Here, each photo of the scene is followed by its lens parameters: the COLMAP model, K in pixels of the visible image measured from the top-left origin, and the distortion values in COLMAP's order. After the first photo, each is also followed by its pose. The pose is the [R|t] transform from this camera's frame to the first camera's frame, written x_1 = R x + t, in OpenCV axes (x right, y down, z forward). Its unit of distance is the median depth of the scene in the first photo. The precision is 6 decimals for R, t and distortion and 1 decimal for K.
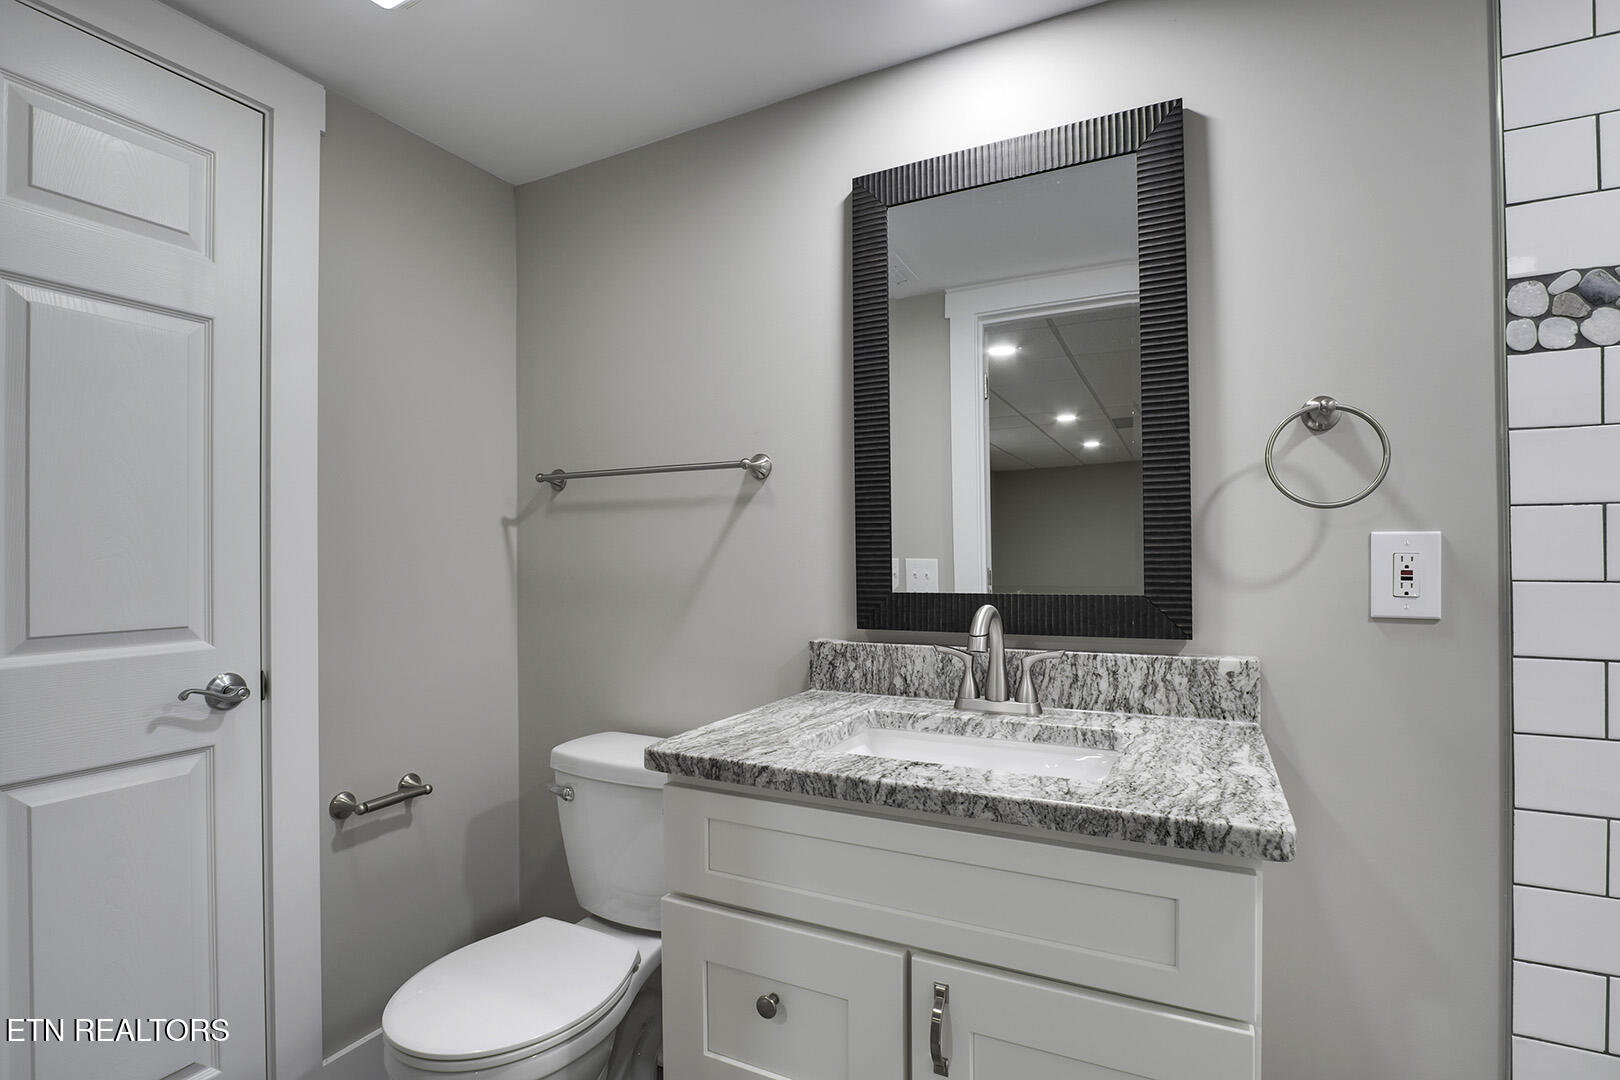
lens RADIAL K [[767.0, 0, 811.7], [0, 767.0, 545.8], [0, 0, 1]] dist [-0.027408, 0.004358]
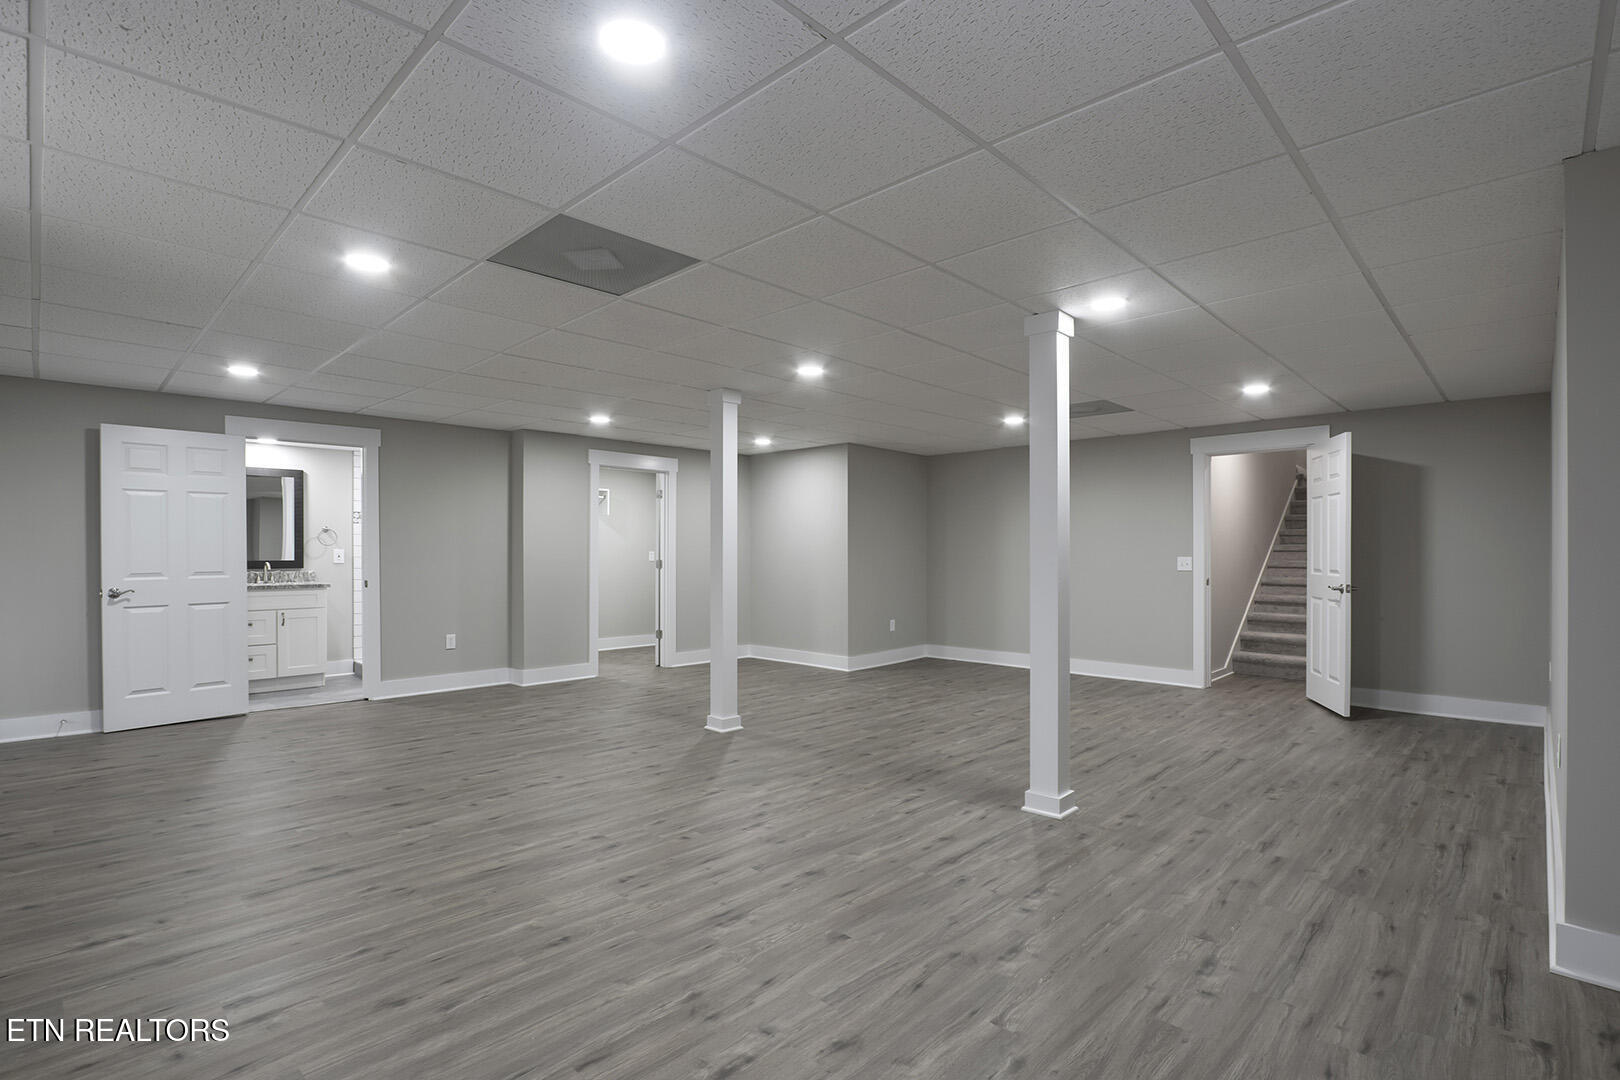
lens RADIAL K [[767.0, 0, 808.9], [0, 767.0, 543.8], [0, 0, 1]] dist [-0.027408, 0.004358]
pose [[0.299094, 0.015068, 0.954105, -3.707679], [-0.008242, 0.999879, -0.013207, -0.013471], [-0.954188, -0.003914, 0.299181, -4.211696]]
